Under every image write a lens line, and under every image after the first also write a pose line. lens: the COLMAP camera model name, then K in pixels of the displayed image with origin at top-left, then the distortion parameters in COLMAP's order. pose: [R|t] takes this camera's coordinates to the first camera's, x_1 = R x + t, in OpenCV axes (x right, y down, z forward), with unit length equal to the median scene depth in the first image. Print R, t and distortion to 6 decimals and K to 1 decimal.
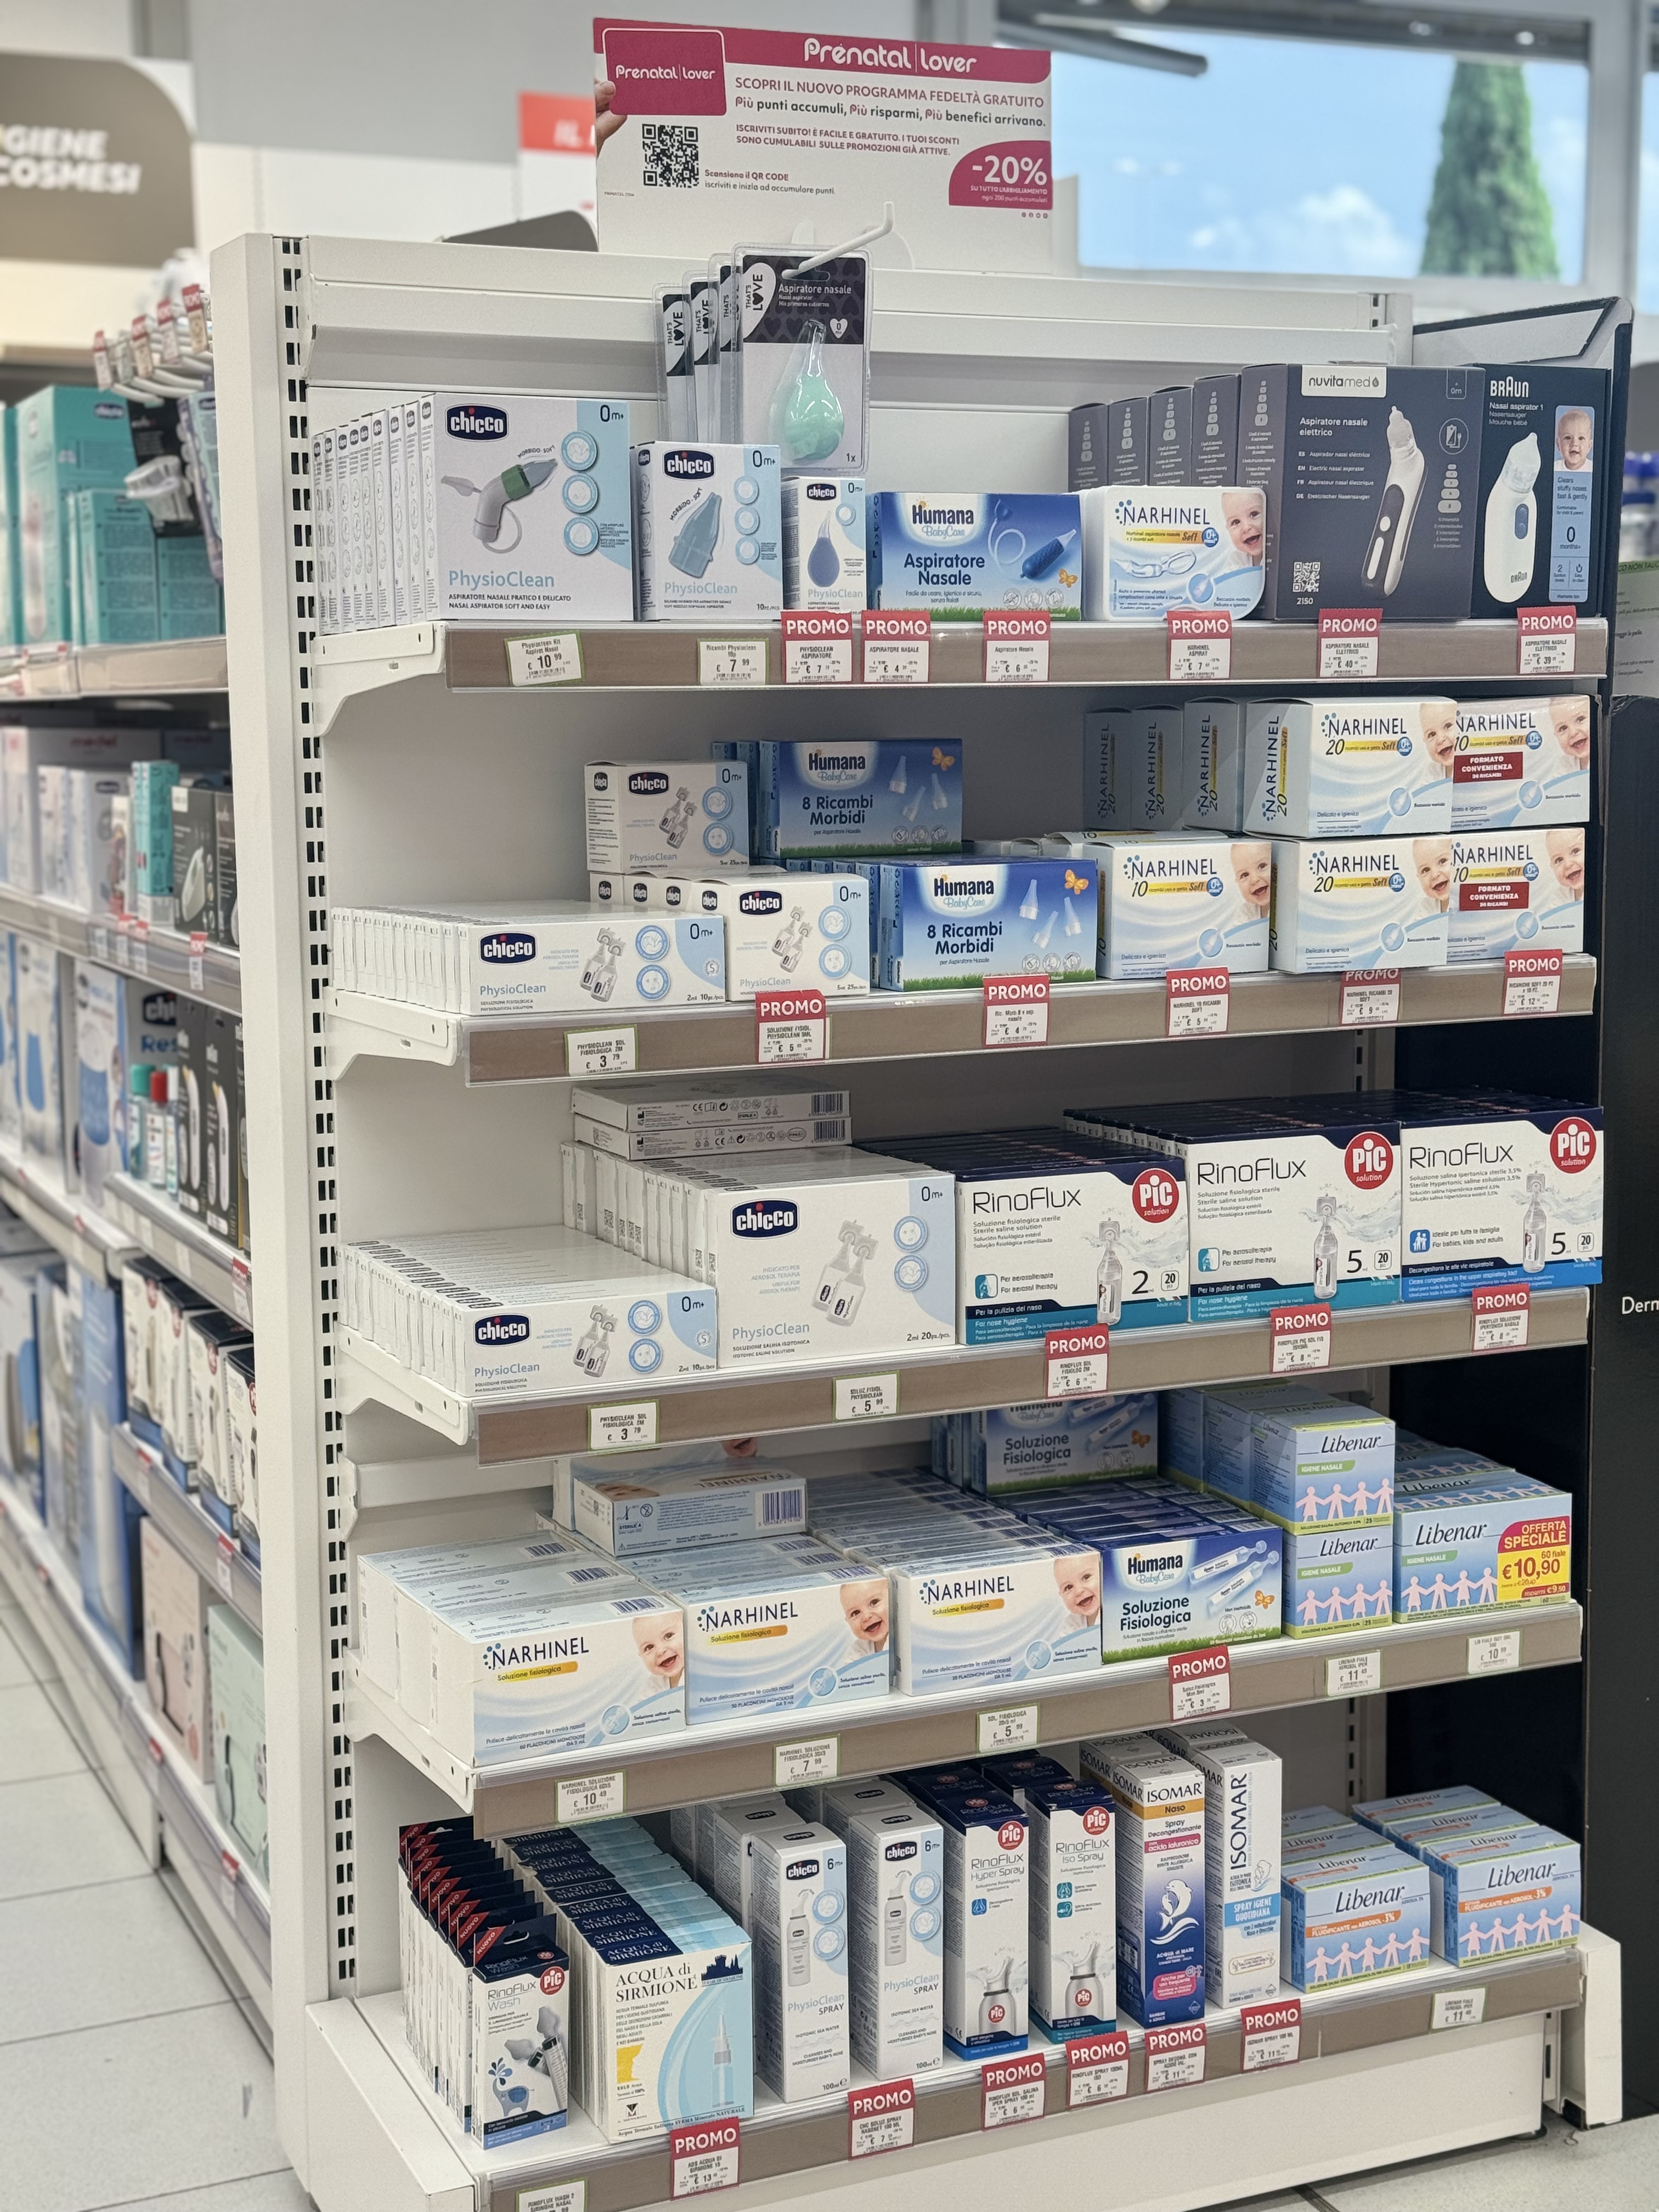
lens RADIAL K [[3070.4, 0, 829.5], [0, 3070.4, 1106.0], [0, 0, 1]] dist [0.191382, -0.264856]
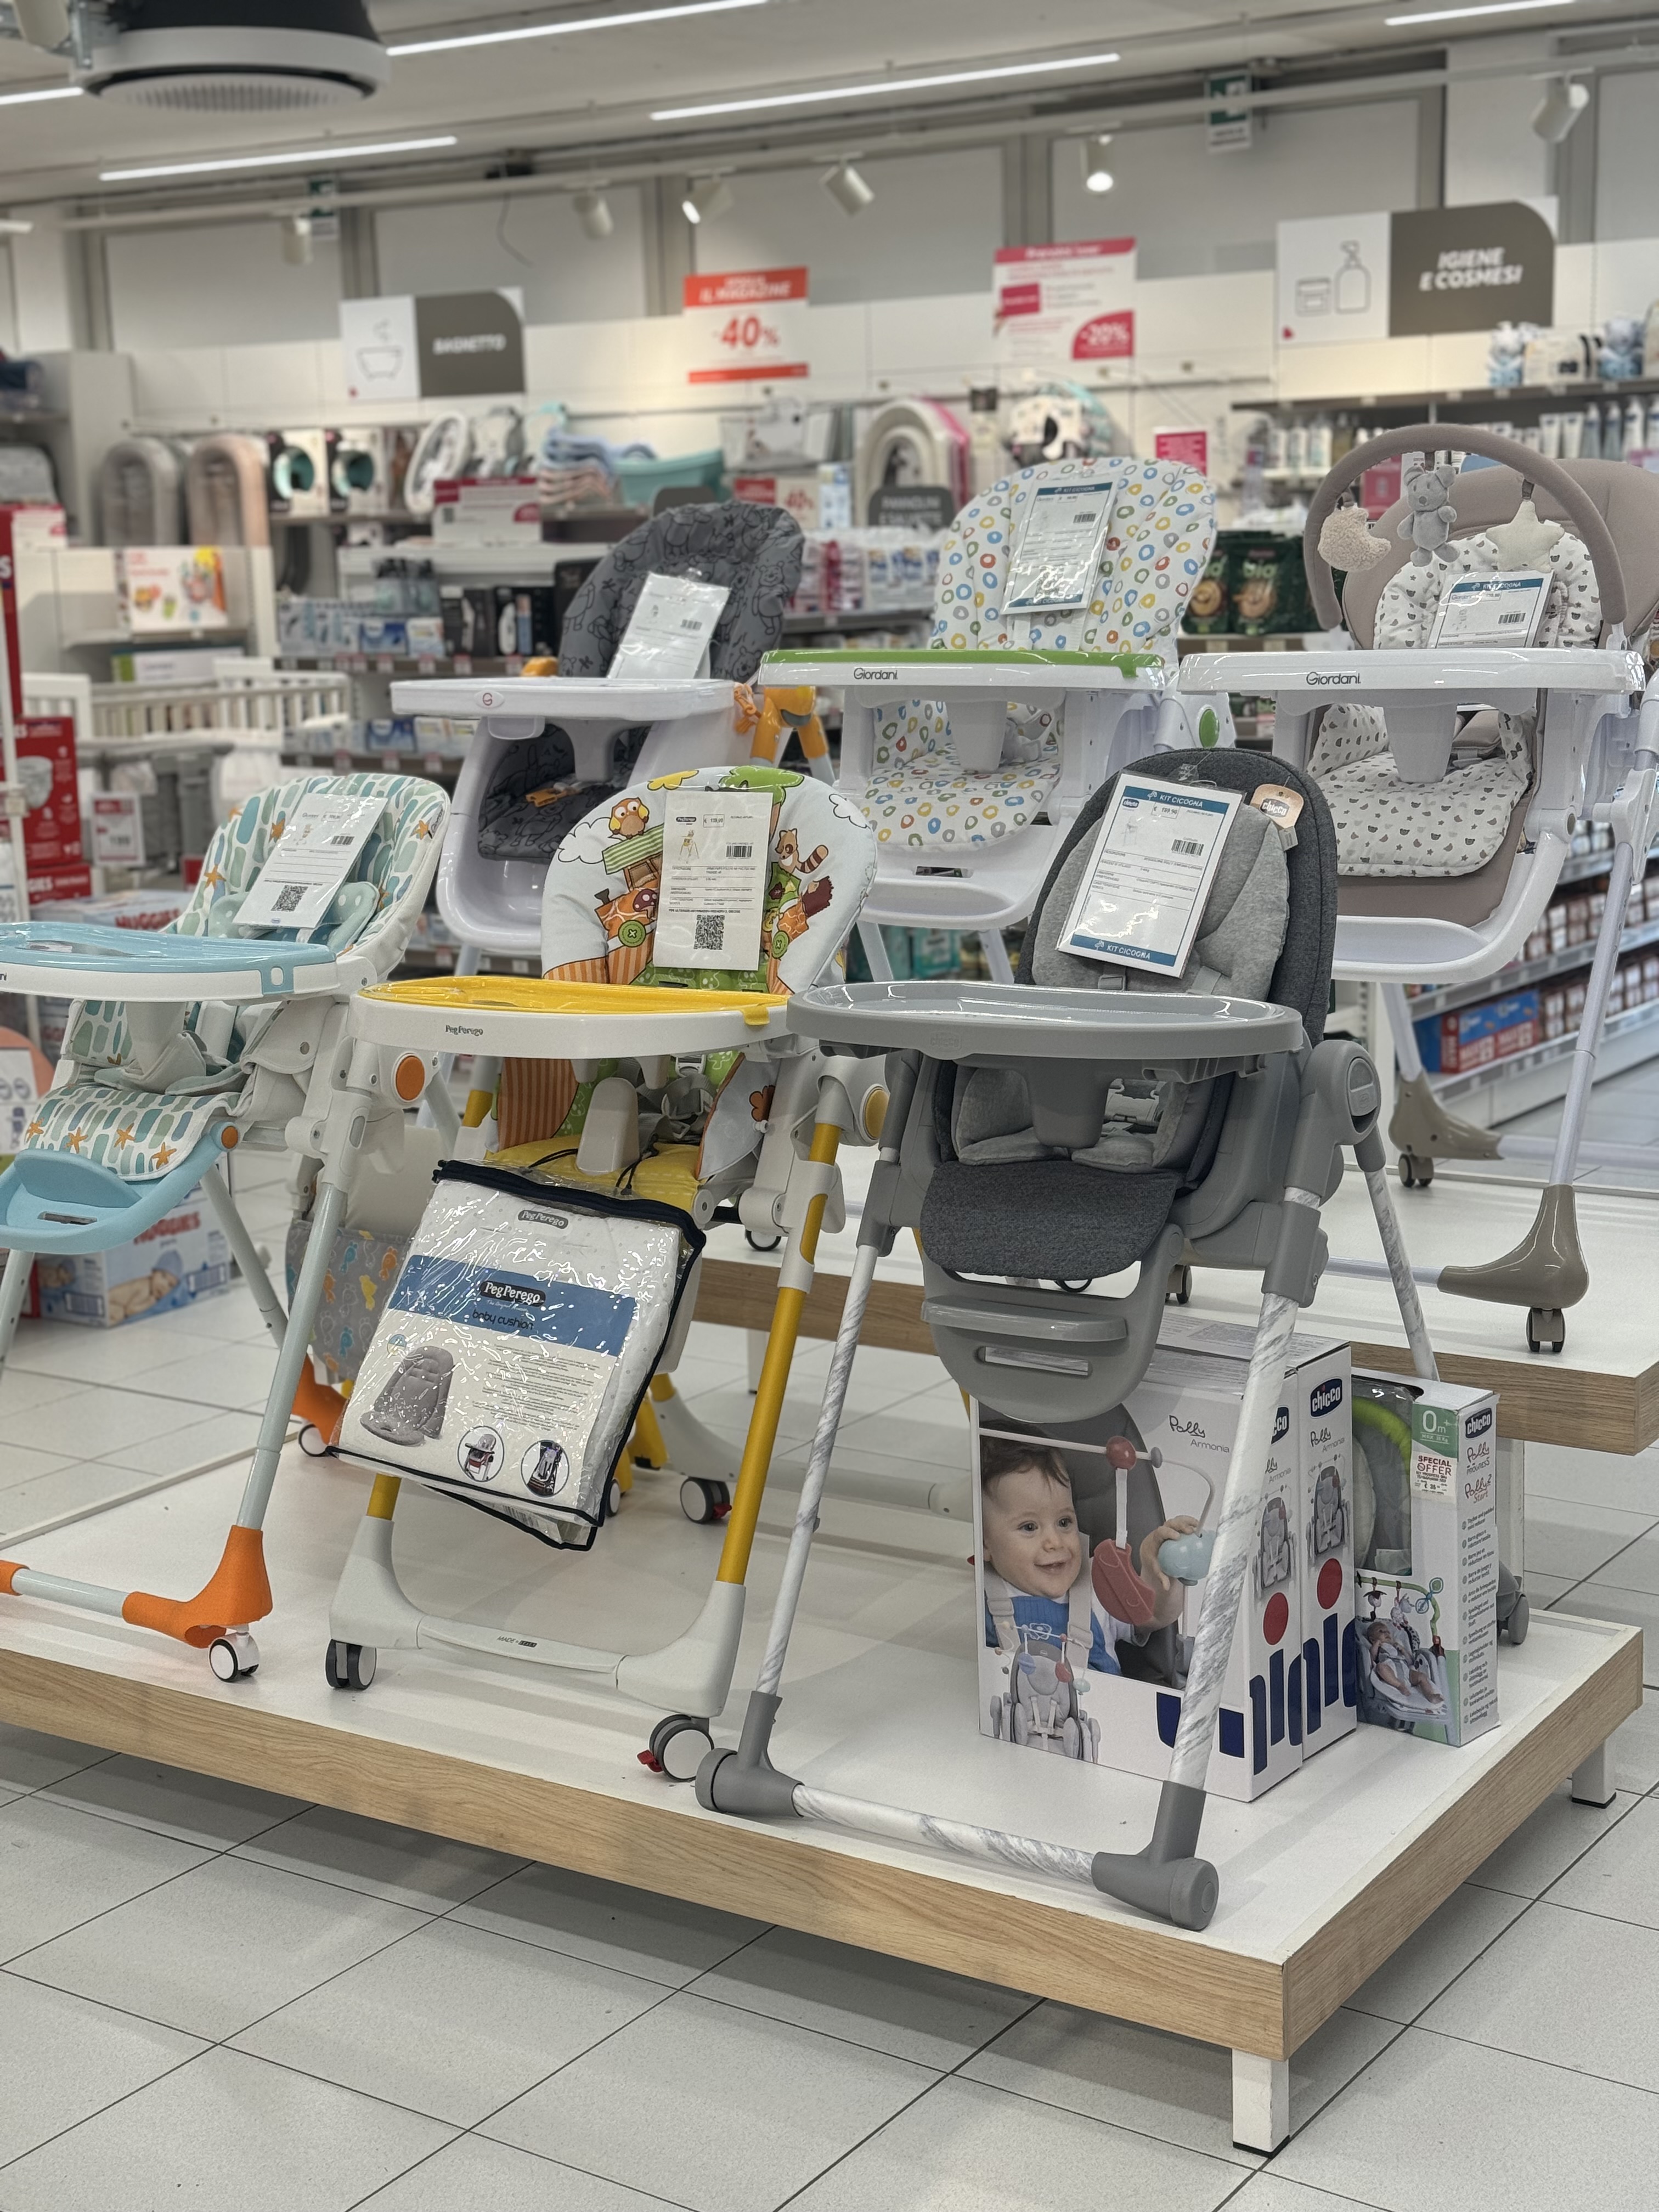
lens RADIAL K [[3151.6, 0, 829.5], [0, 3151.6, 1106.0], [0, 0, 1]] dist [0.011796, 0.019270]
pose [[0.542867, 0.153204, -0.825727, 3.369770], [-0.095737, 0.988100, 0.120389, -0.122253], [0.834344, 0.013697, 0.551074, -0.610255]]
